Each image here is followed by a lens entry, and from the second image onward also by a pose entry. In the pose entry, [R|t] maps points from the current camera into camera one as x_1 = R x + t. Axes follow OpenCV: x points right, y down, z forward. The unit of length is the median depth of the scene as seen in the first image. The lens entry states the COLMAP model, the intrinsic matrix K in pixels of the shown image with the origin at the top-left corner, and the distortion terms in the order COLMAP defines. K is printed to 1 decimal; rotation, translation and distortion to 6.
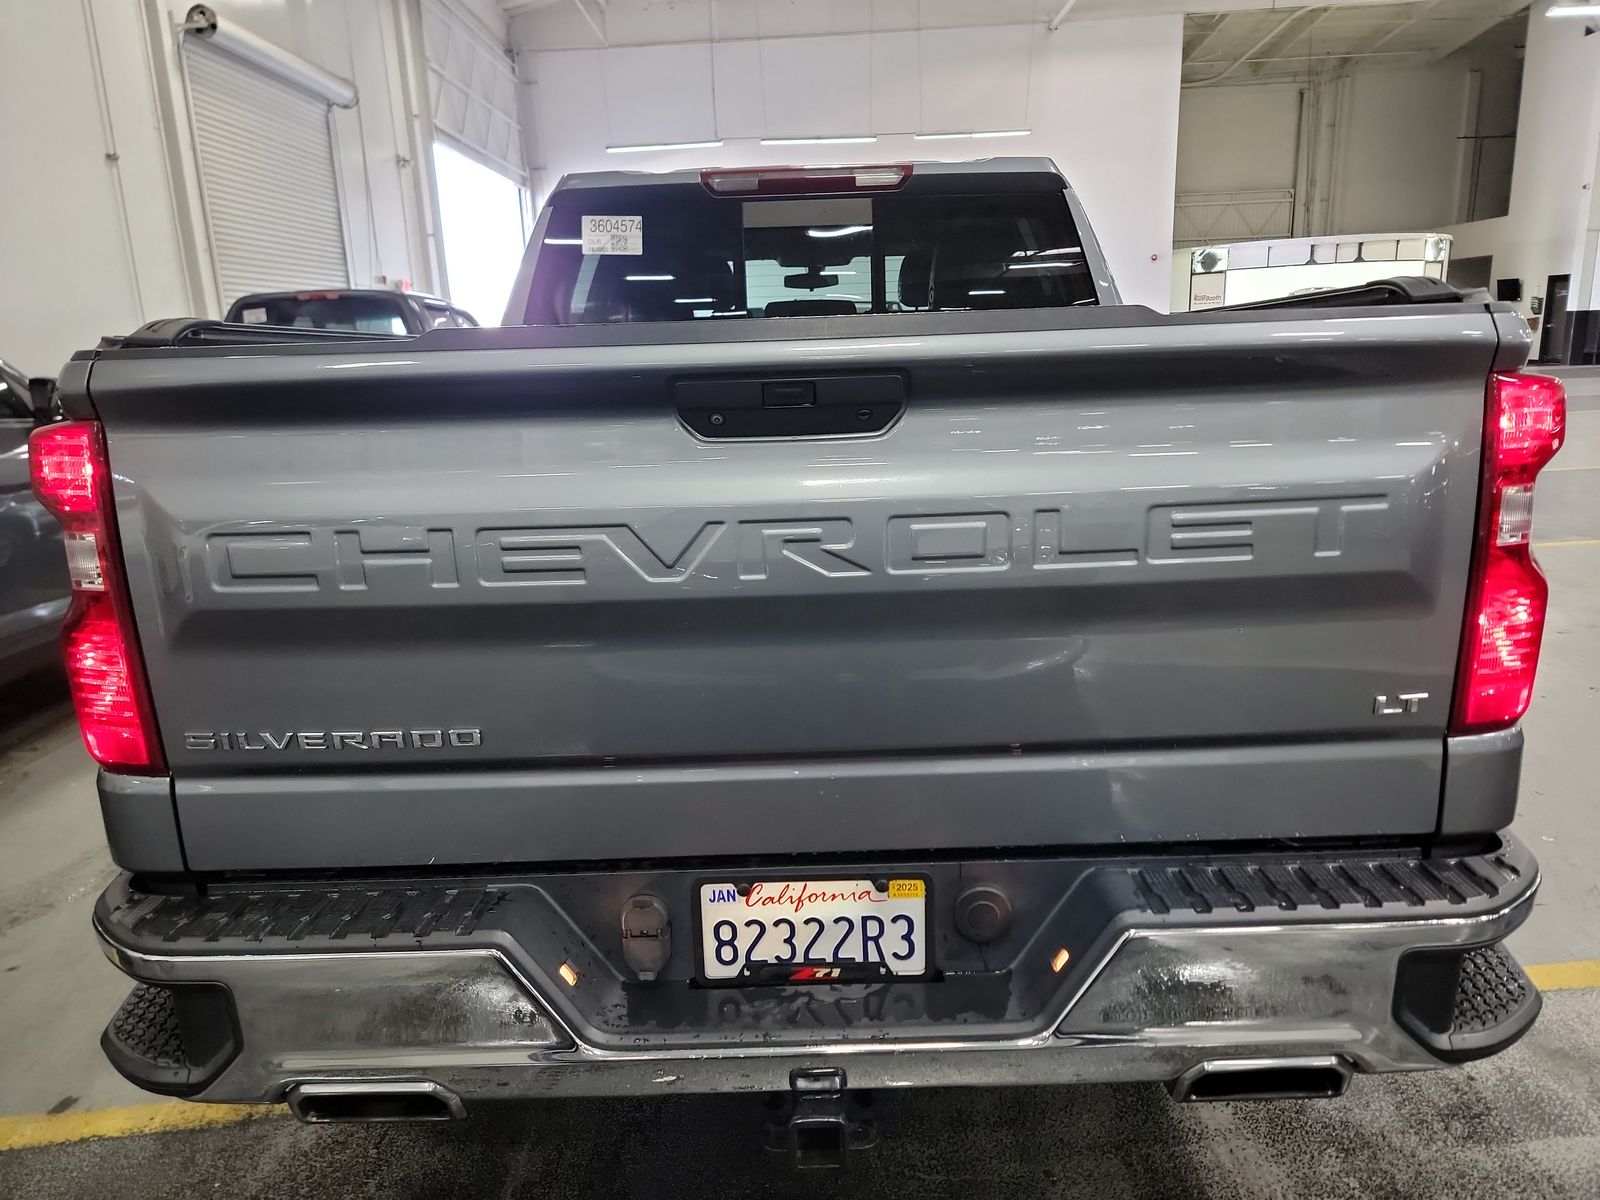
lens RADIAL K [[1136.3, 0, 796.3], [0, 1136.3, 606.3], [0, 0, 1]] dist [0.060126, -0.035198]
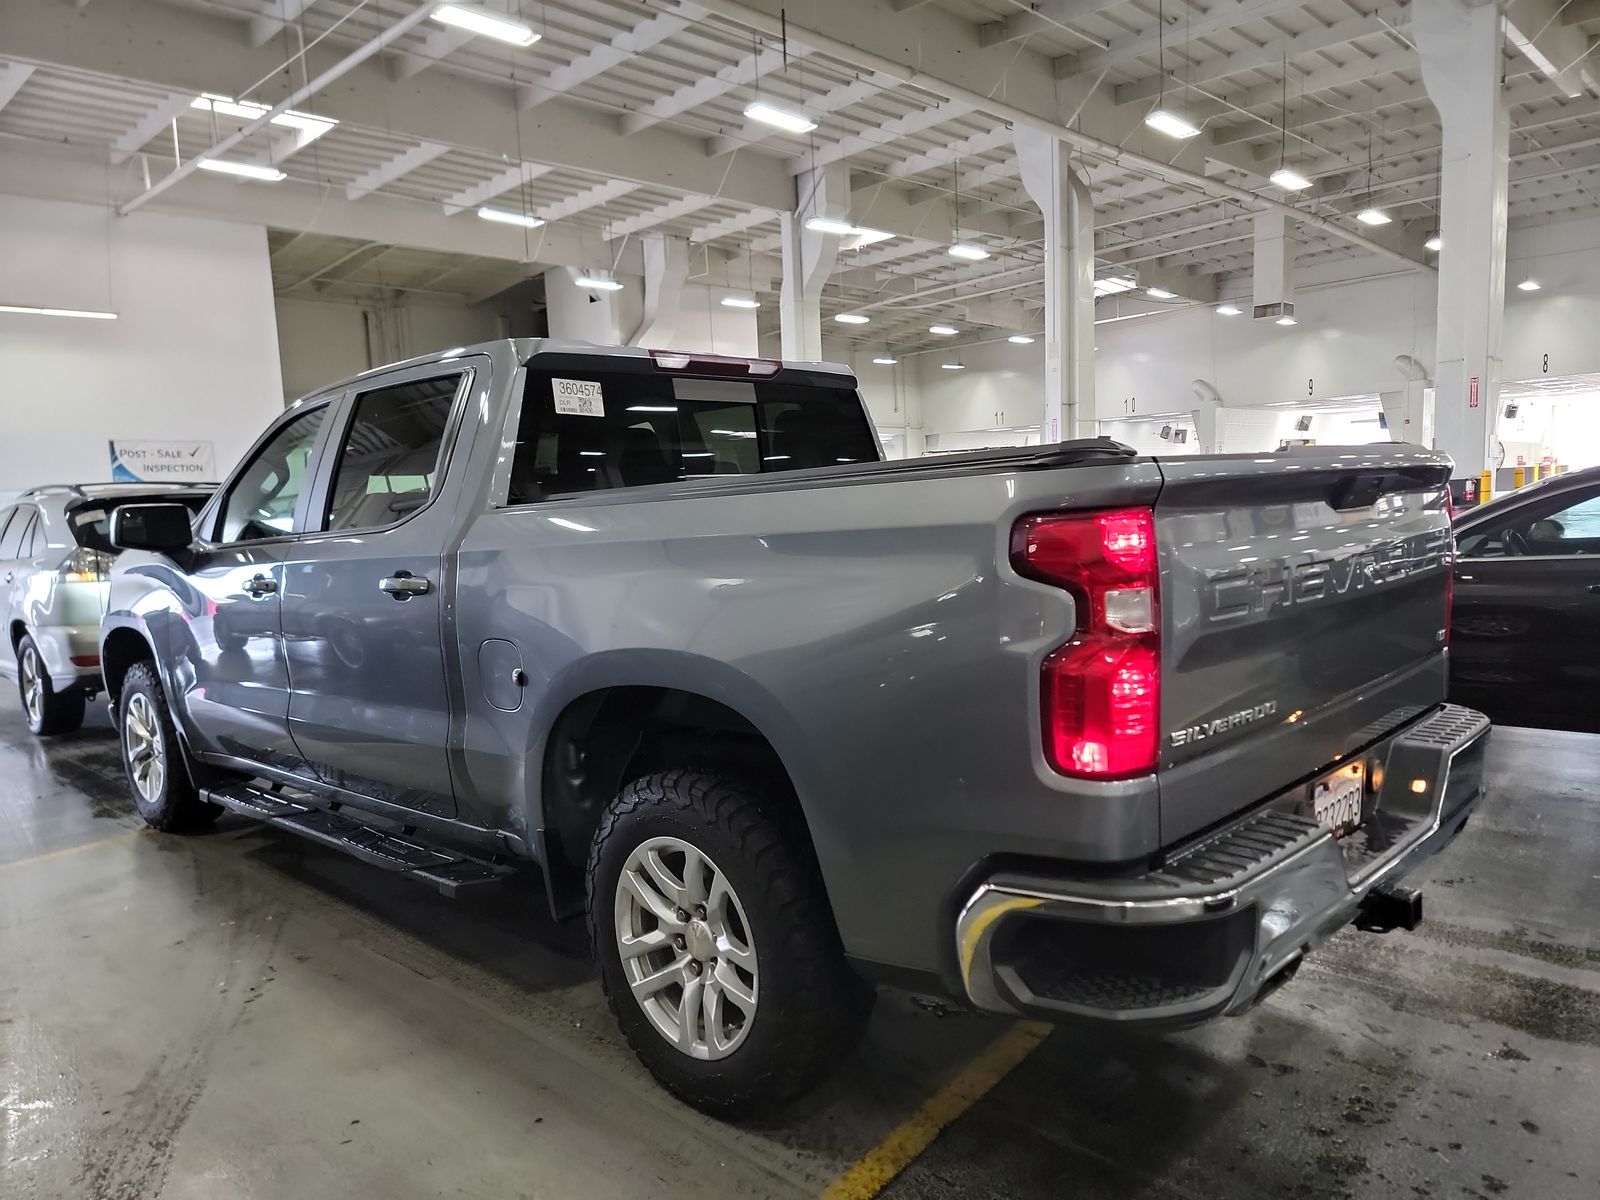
lens RADIAL K [[1136.3, 0, 800.6], [0, 1136.3, 612.1], [0, 0, 1]] dist [0.060126, -0.035198]
pose [[0.699803, -0.065399, 0.711335, -0.208861], [0.180247, 0.979744, -0.087248, 0.000587], [-0.691221, 0.189272, 0.697416, 0.040395]]
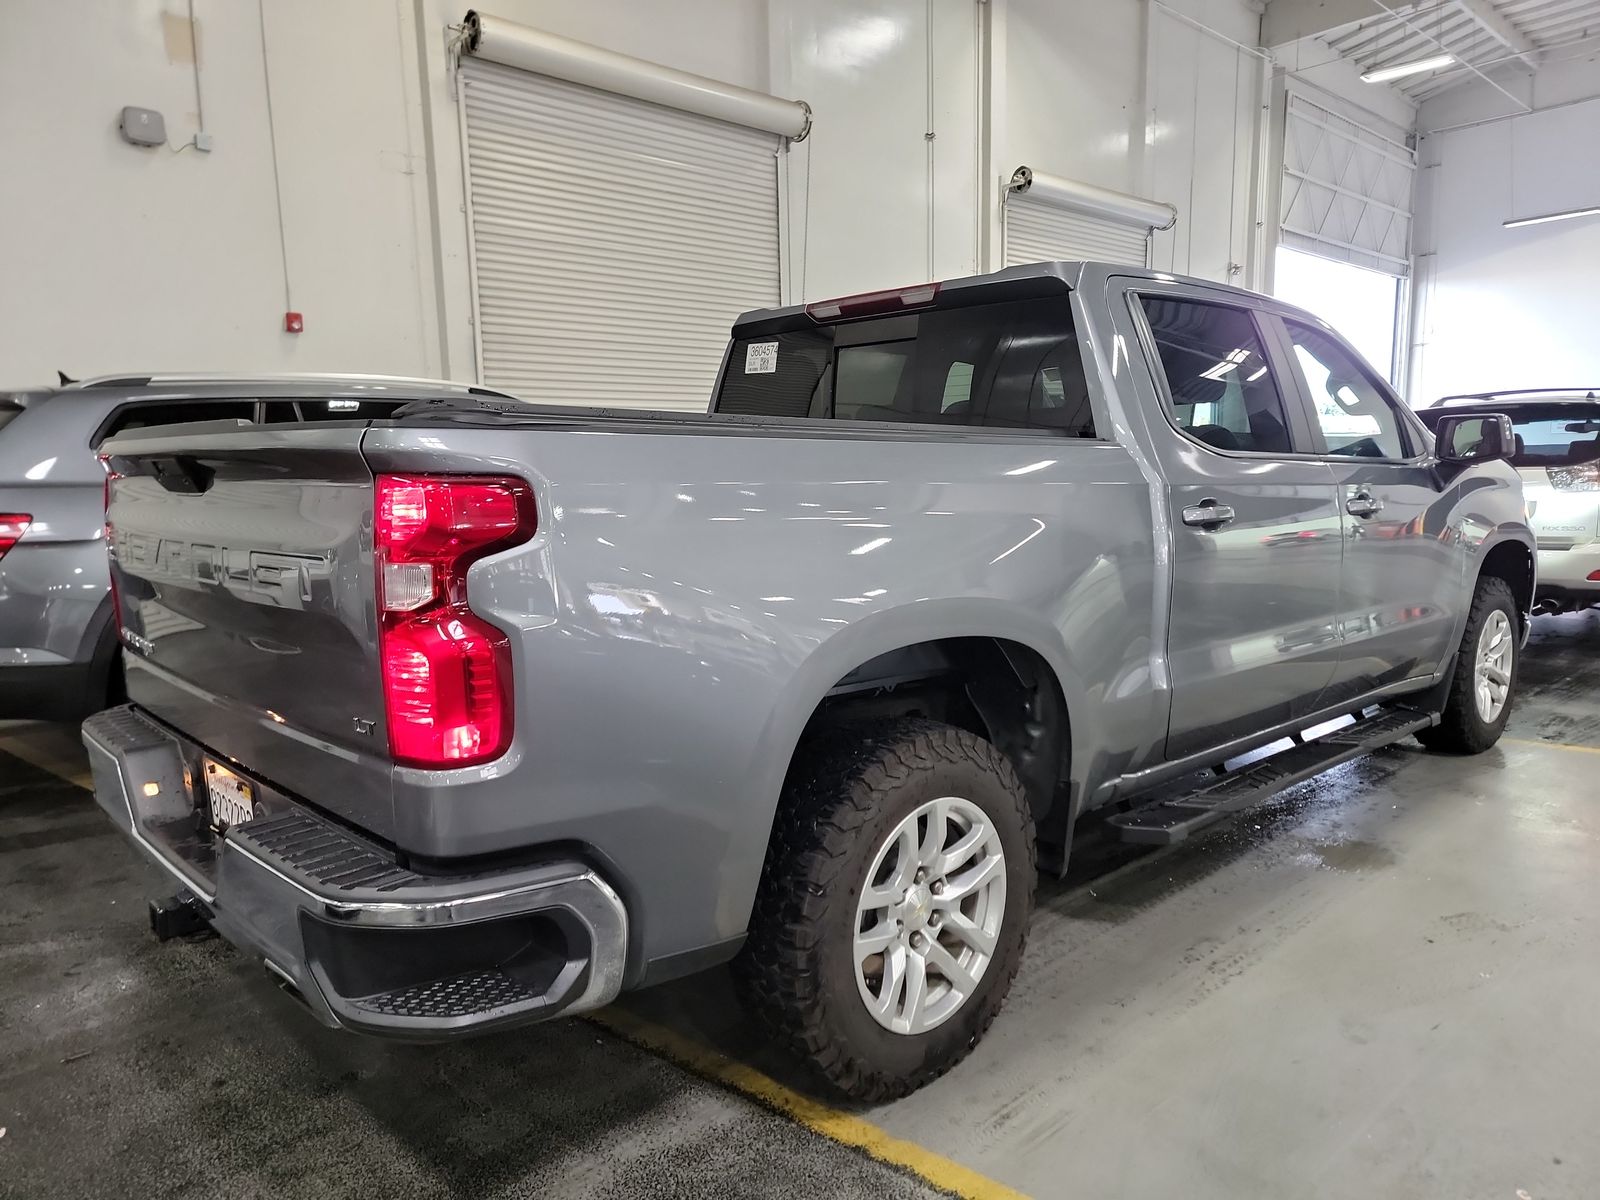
lens RADIAL K [[1136.3, 0, 799.2], [0, 1136.3, 605.3], [0, 0, 1]] dist [0.060126, -0.035198]
pose [[0.687098, 0.116235, -0.717207, 0.210735], [-0.174319, 0.984661, -0.007421, -0.014580], [0.705343, 0.130121, 0.696821, 0.051989]]
